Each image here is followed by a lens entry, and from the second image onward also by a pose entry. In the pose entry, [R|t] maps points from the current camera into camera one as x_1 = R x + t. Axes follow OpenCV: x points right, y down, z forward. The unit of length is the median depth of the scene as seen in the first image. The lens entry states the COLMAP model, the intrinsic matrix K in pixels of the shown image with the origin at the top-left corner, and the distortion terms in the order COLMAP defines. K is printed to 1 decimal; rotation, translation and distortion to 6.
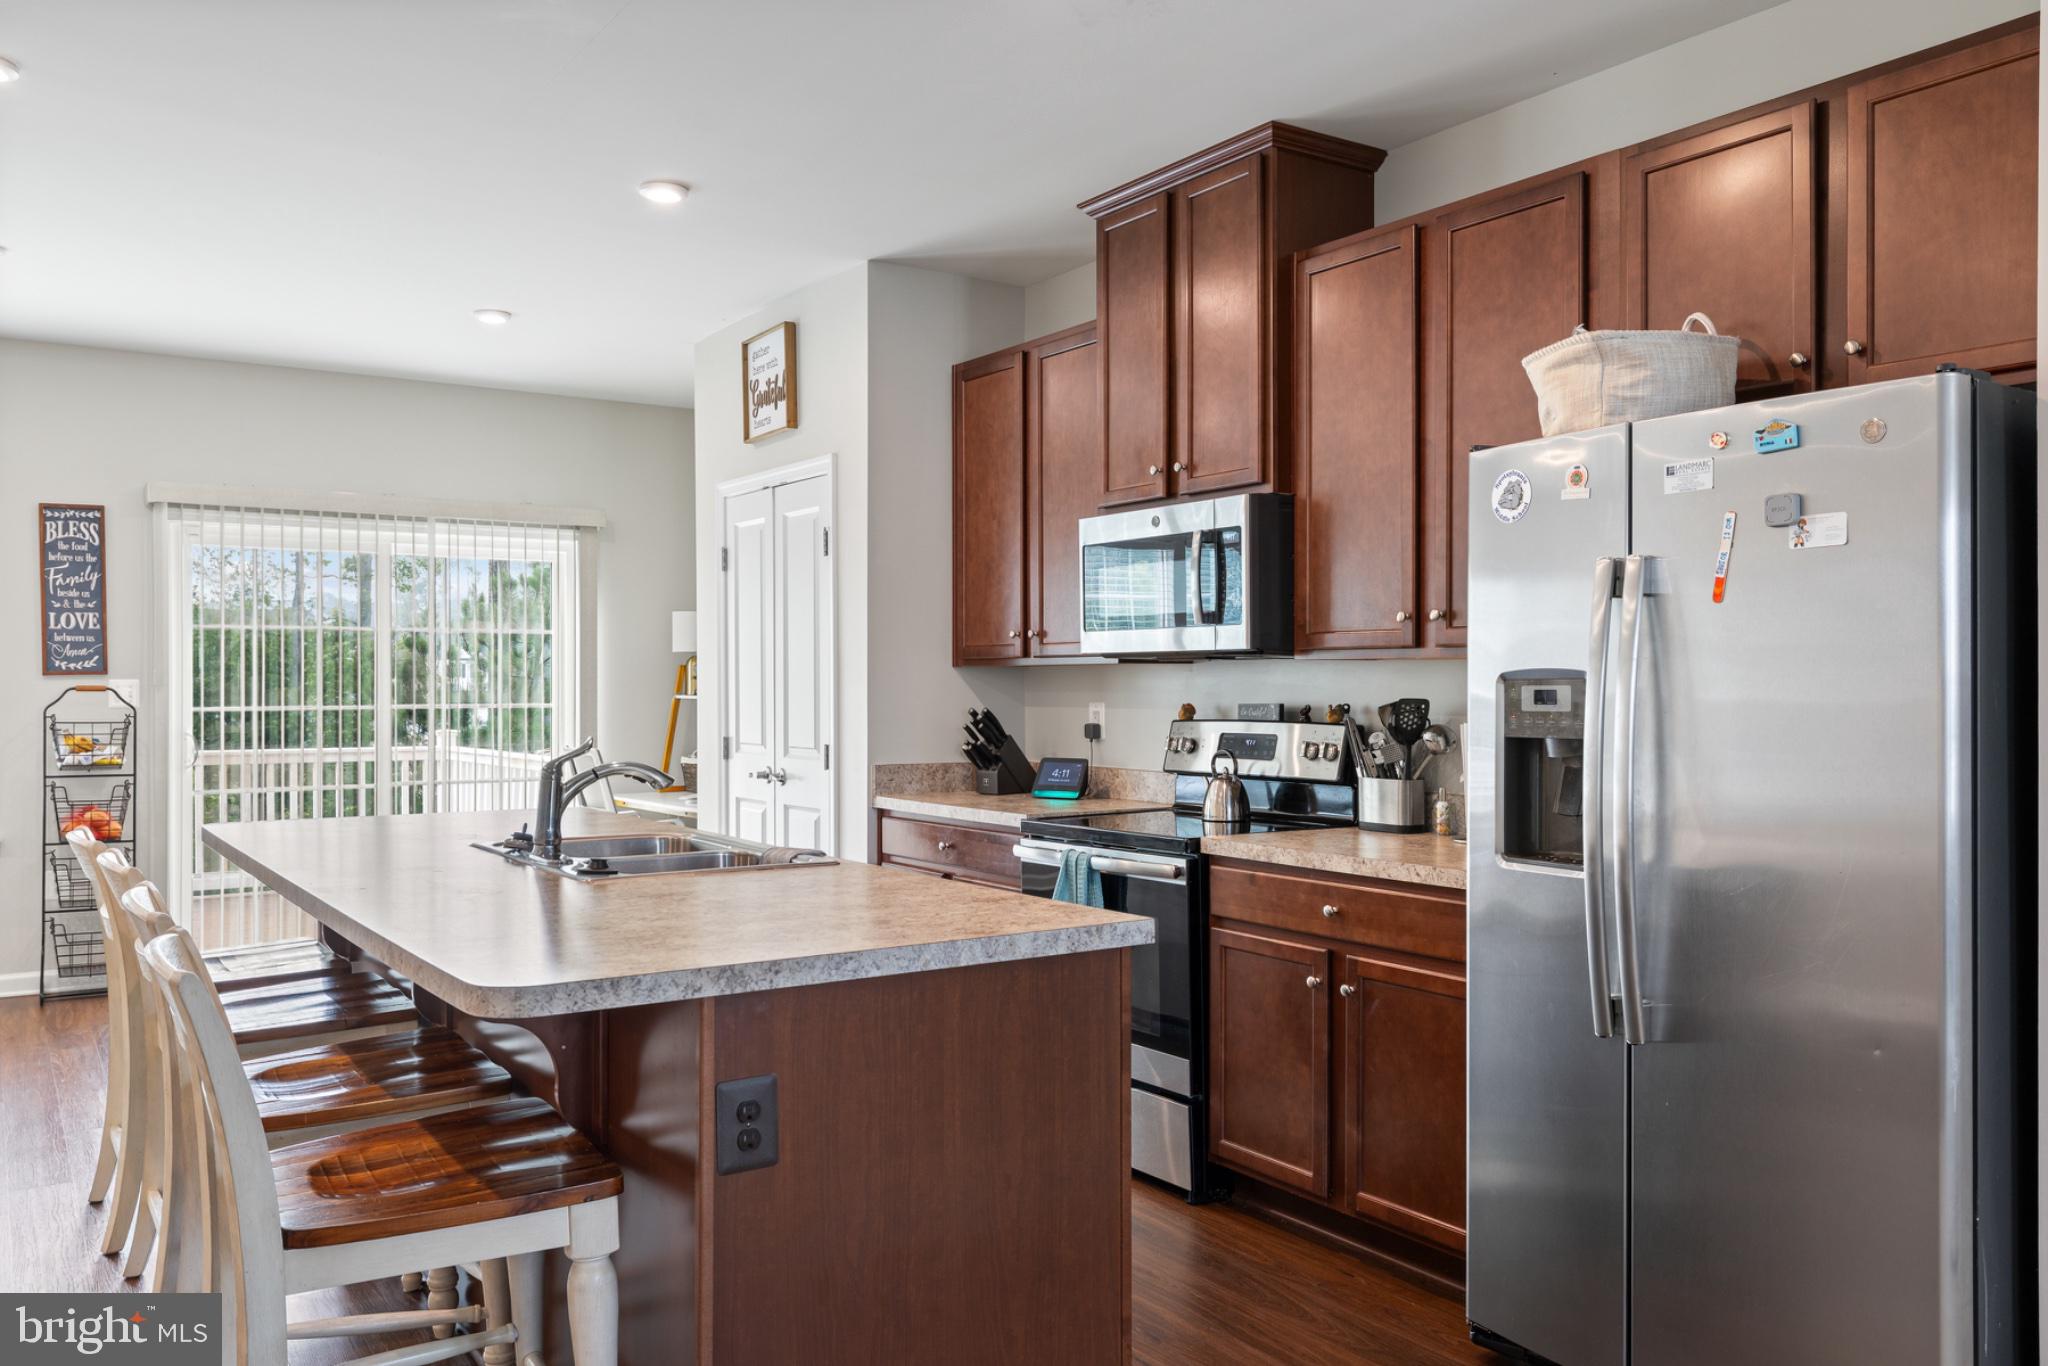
lens RADIAL K [[1545.8, 0, 1008.9], [0, 1545.8, 678.9], [0, 0, 1]] dist [0.014743, -0.002981]
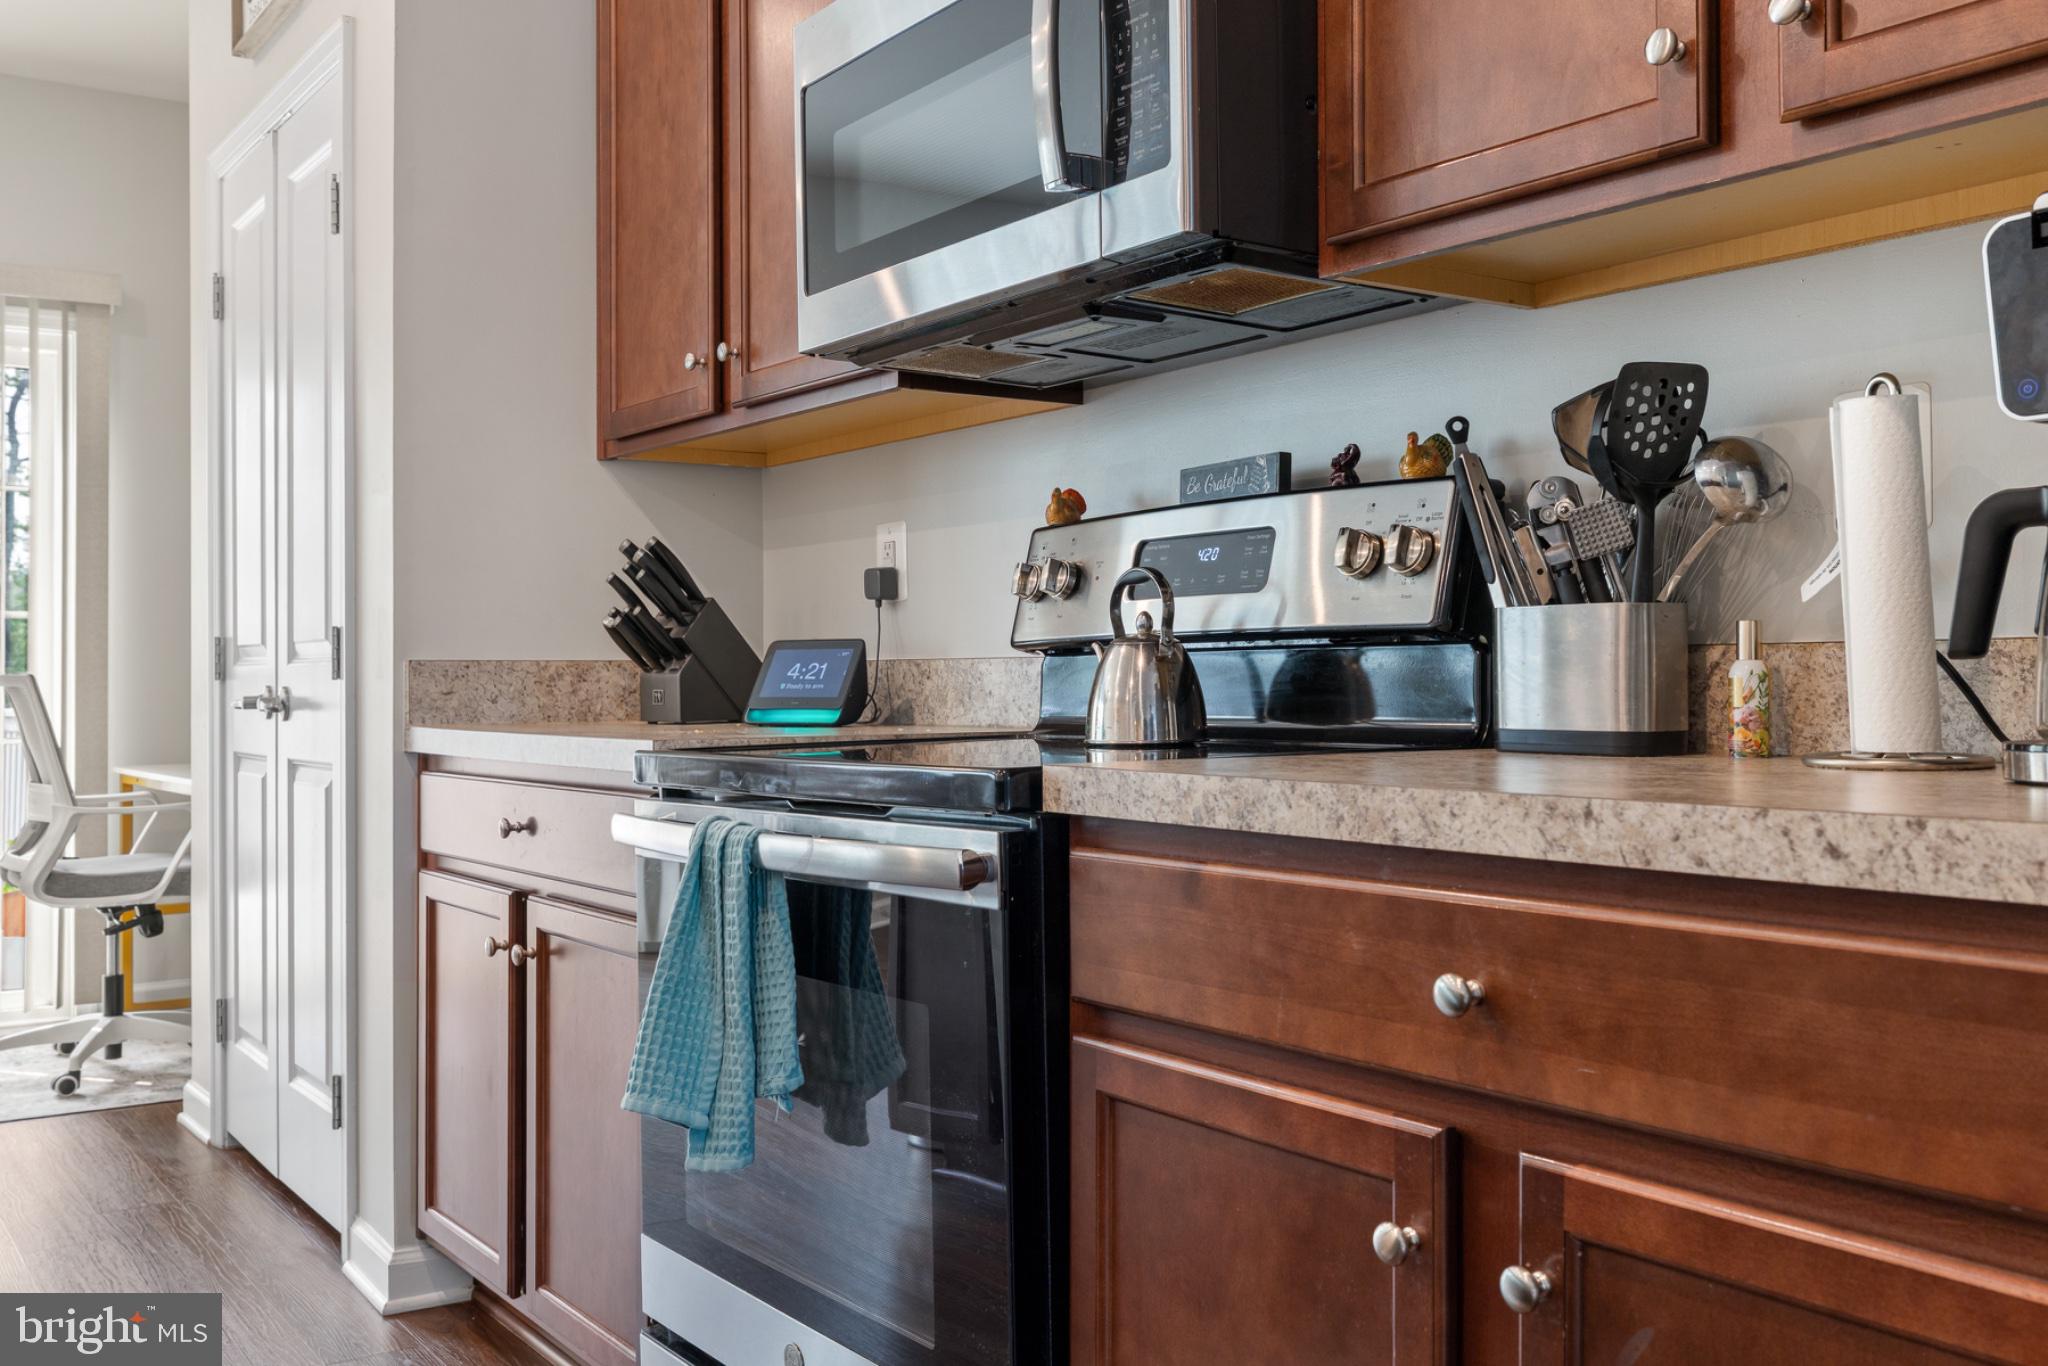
lens RADIAL K [[1845.2, 0, 1024.0], [0, 1845.2, 683.0], [0, 0, 1]] dist [0.008533, 0.005692]
pose [[0.999465, -0.005674, 0.032199, 0.096201], [0.005491, 0.999968, 0.005773, 0.073906], [-0.032231, -0.005593, 0.999465, 0.541349]]
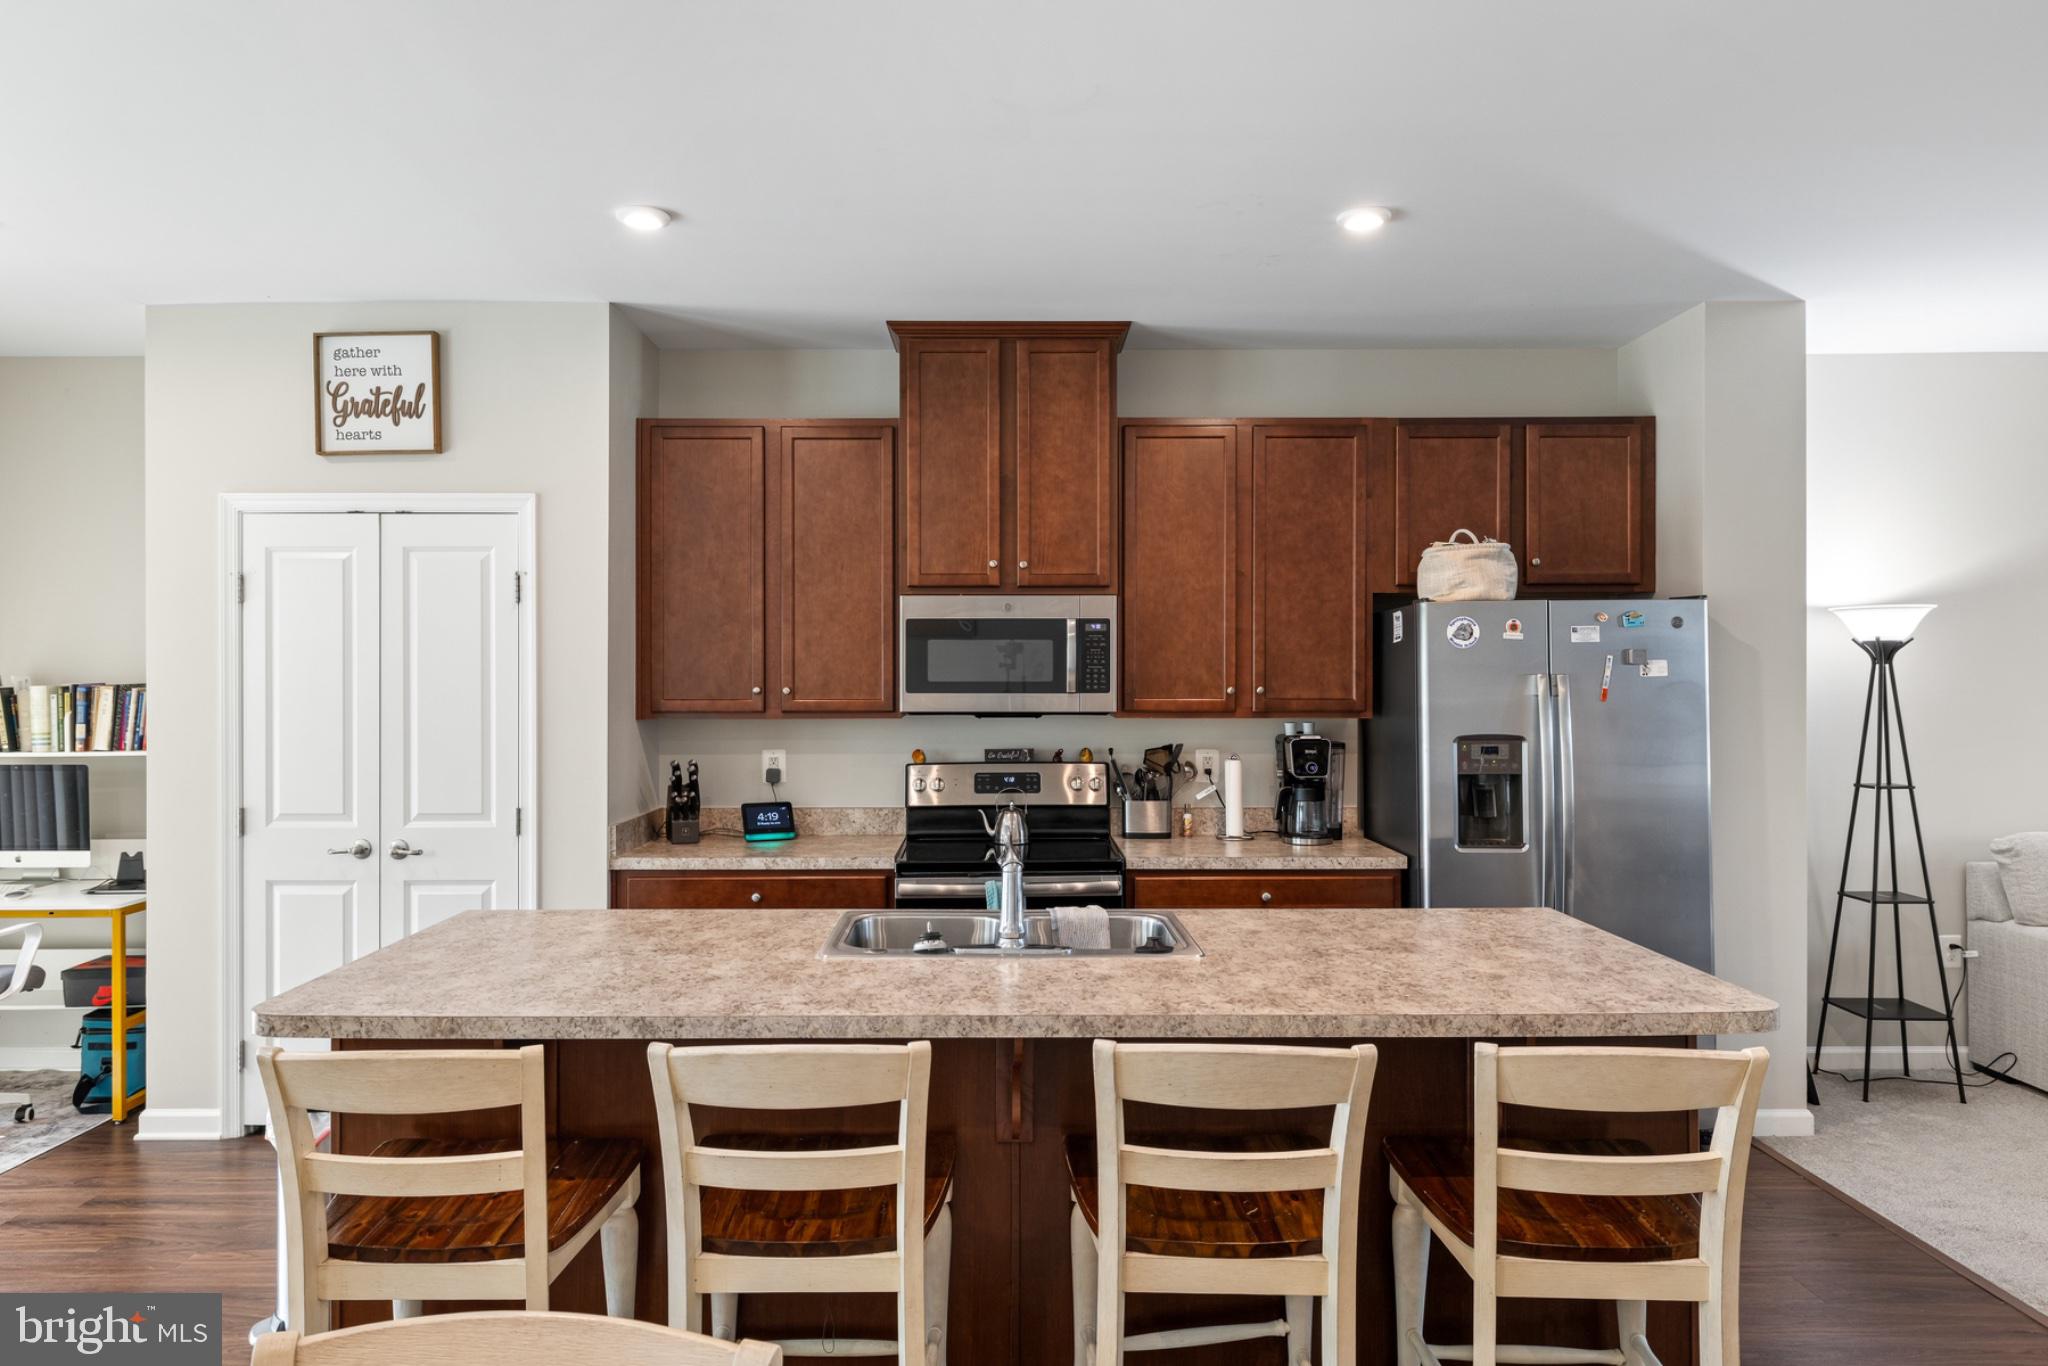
lens RADIAL K [[1357.7, 0, 997.6], [0, 1357.7, 668.1], [0, 0, 1]] dist [0.009202, -0.003146]
pose [[0.553253, -0.000042, 0.833013, -0.808945], [-0.000718, 1.000000, 0.000527, -0.053340], [-0.833013, -0.000890, 0.553253, 0.405305]]
